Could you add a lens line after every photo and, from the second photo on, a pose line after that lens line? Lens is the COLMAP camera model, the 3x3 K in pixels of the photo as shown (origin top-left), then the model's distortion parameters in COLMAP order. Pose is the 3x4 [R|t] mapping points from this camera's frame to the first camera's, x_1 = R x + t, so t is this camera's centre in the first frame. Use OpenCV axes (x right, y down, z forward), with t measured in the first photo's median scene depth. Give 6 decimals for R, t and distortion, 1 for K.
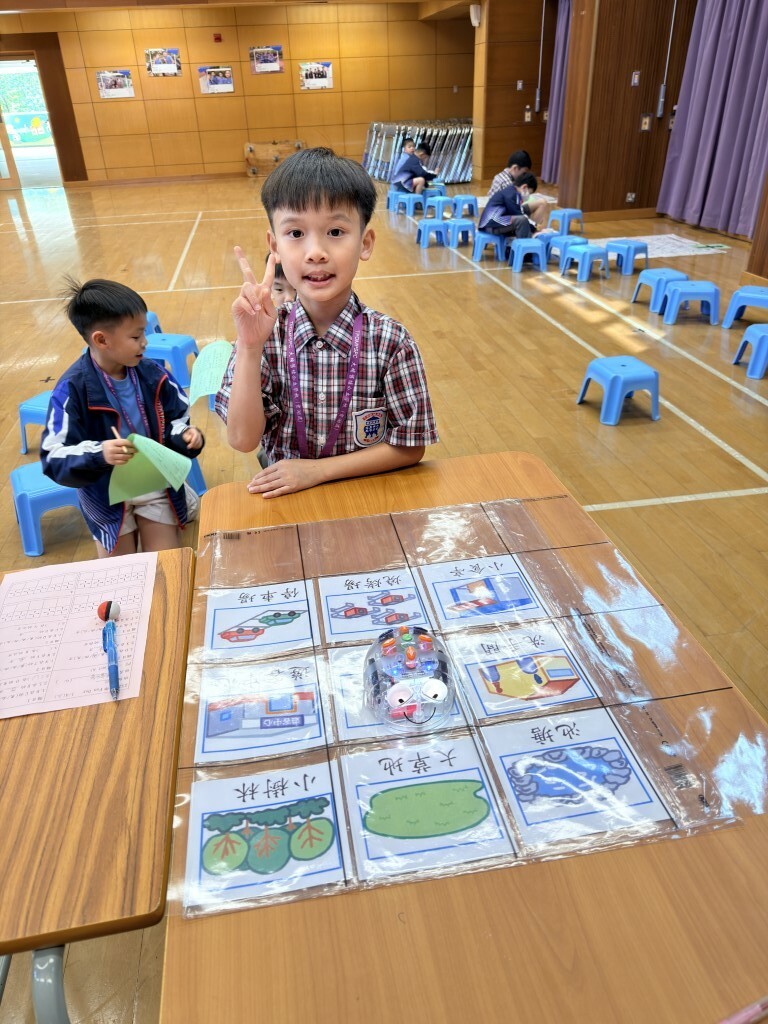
lens RADIAL K [[717.1, 0, 384.0], [0, 717.1, 512.0], [0, 0, 1]] dist [-0.020450, -0.001186]
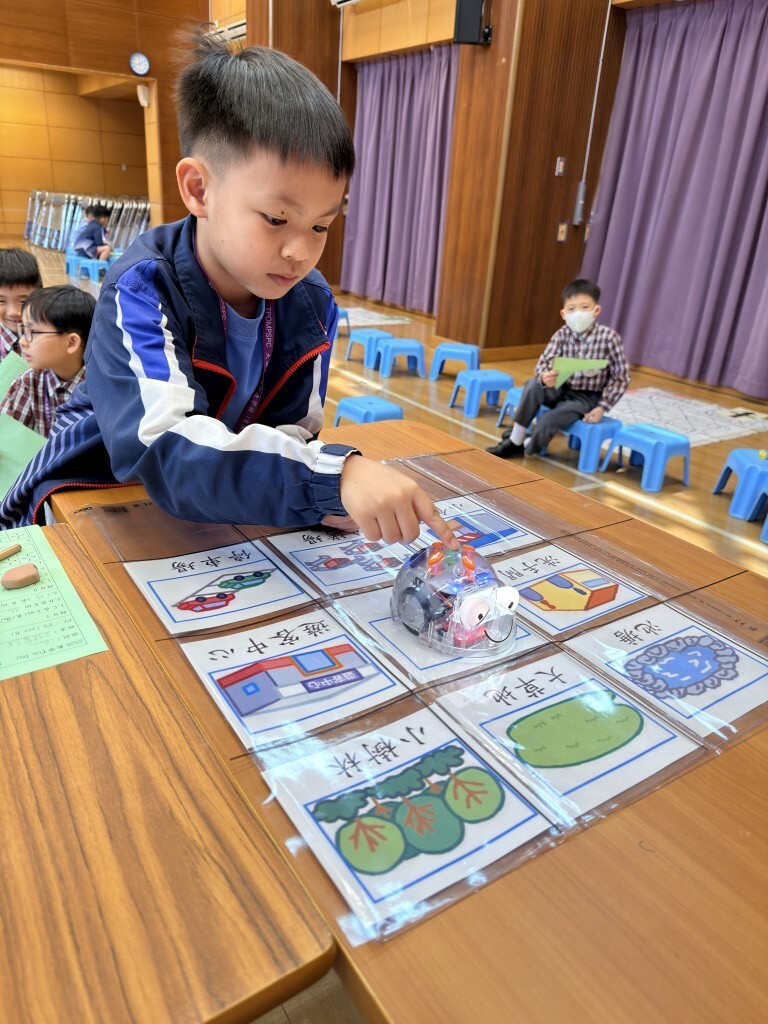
lens RADIAL K [[717.1, 0, 384.0], [0, 717.1, 512.0], [0, 0, 1]] dist [0.009512, -0.026199]
pose [[0.908259, -0.075393, 0.411561, -0.314513], [0.121144, 0.988885, -0.086198, 0.157583], [-0.400488, 0.128148, 0.907297, 0.237701]]
